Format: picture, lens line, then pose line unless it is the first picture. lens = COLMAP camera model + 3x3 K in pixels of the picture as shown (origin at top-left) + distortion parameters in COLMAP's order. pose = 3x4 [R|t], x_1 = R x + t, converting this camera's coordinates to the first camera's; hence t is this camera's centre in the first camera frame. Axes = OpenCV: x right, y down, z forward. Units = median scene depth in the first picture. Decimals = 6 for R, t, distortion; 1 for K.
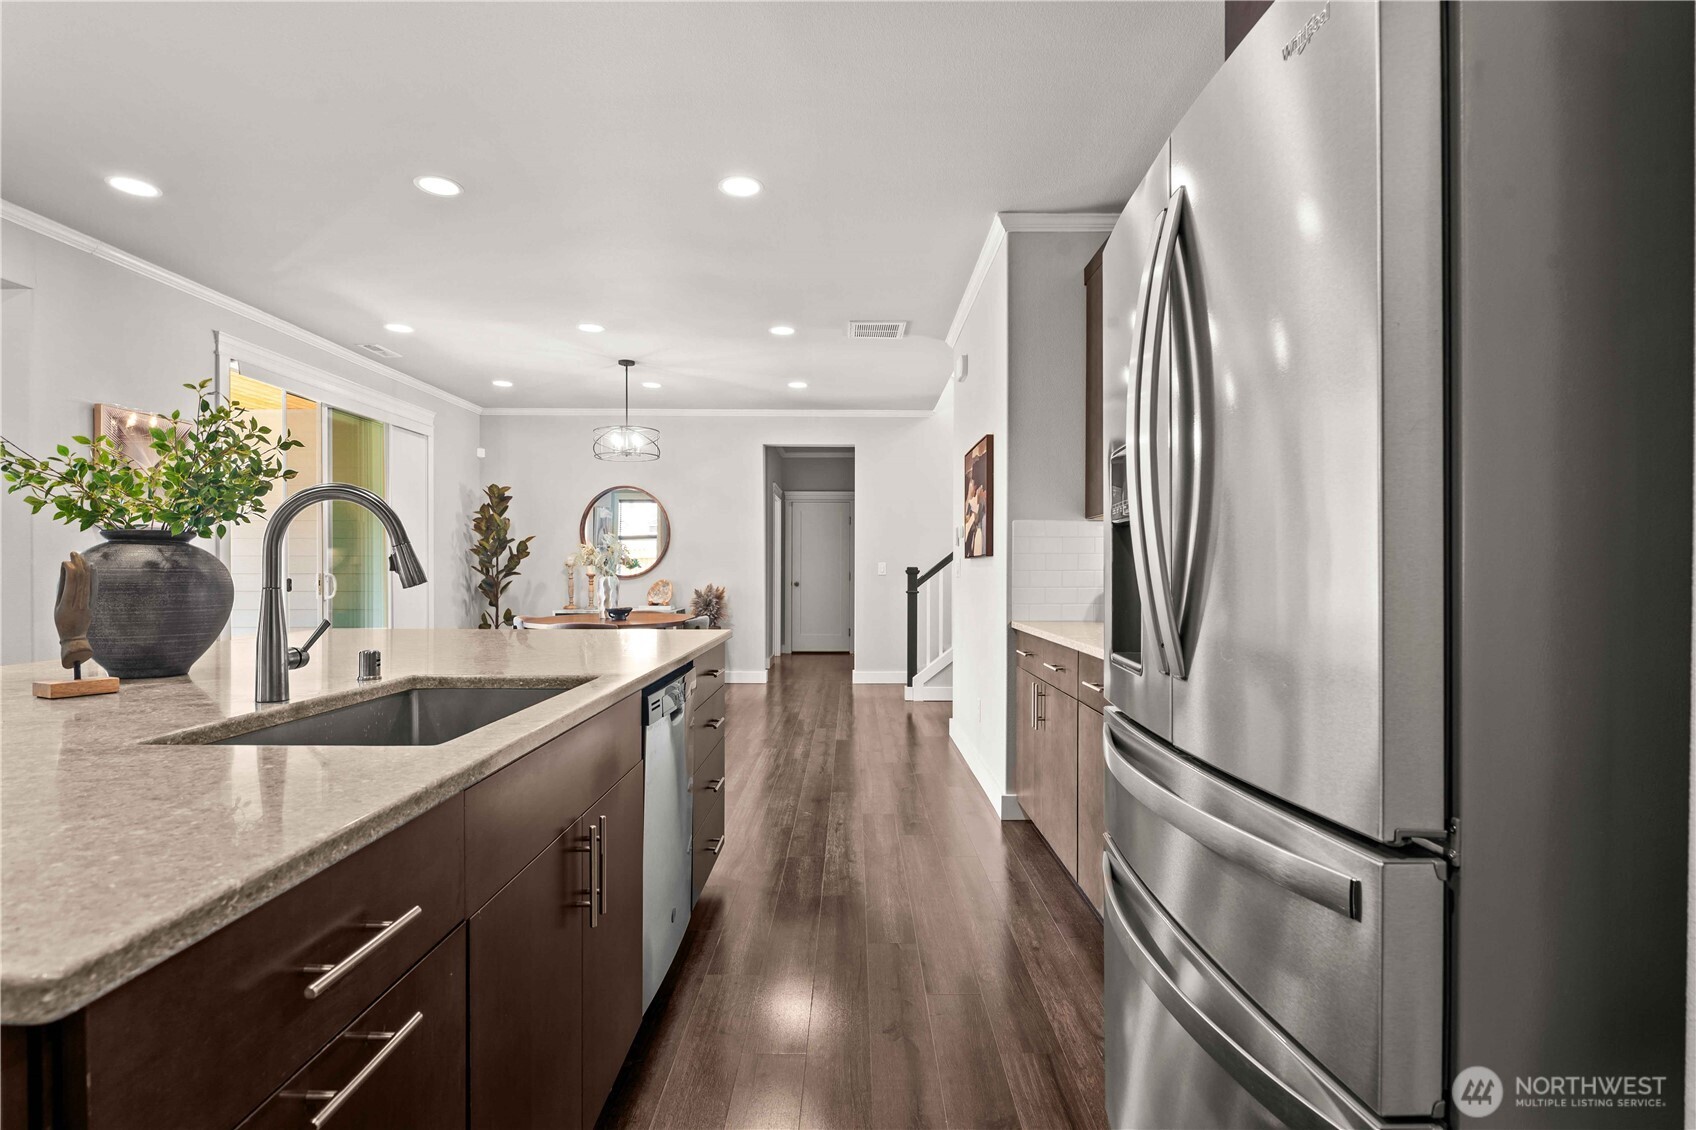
lens RADIAL K [[845.8, 0, 851.3], [0, 845.8, 571.5], [0, 0, 1]] dist [-0.018728, -0.000621]
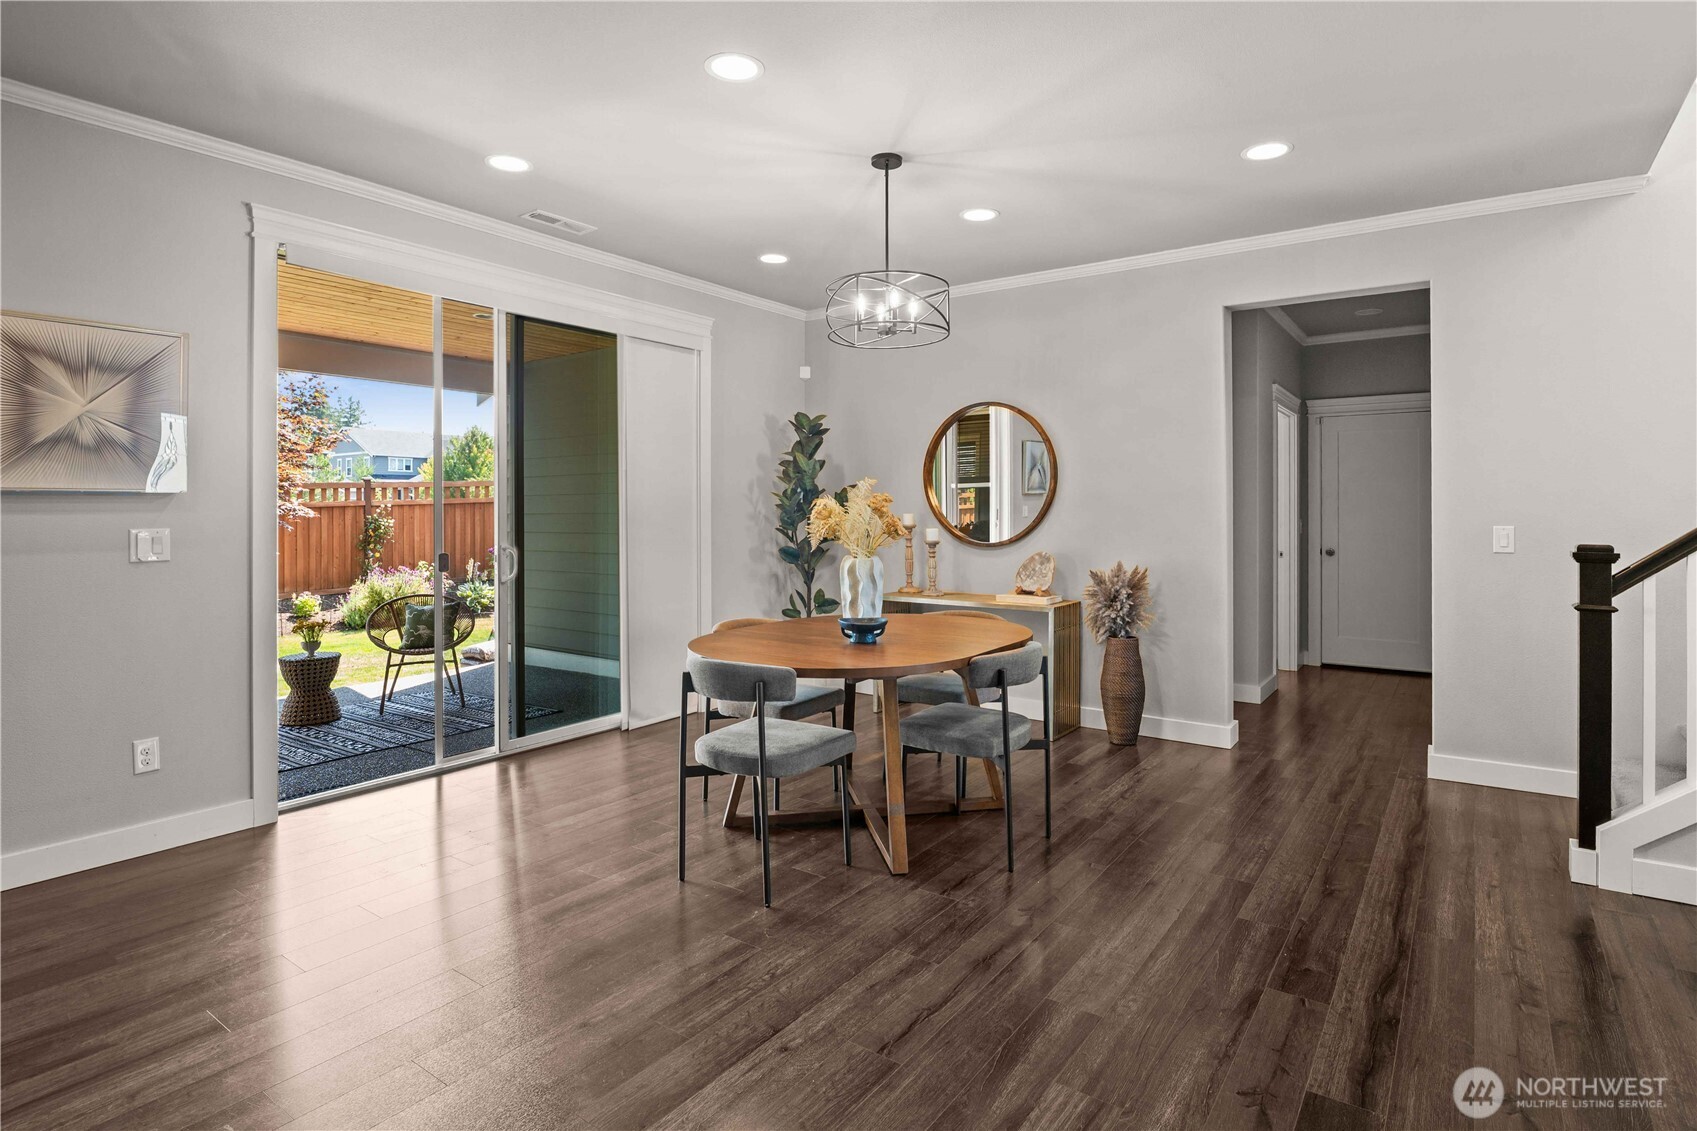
lens RADIAL K [[825.8, 0, 846.2], [0, 825.8, 508.0], [0, 0, 1]] dist [-0.013613, -0.000496]
pose [[0.793283, -0.004285, -0.608838, 0.026289], [0.000242, 0.999977, -0.006723, -0.018807], [0.608853, 0.005185, 0.793266, 0.470048]]
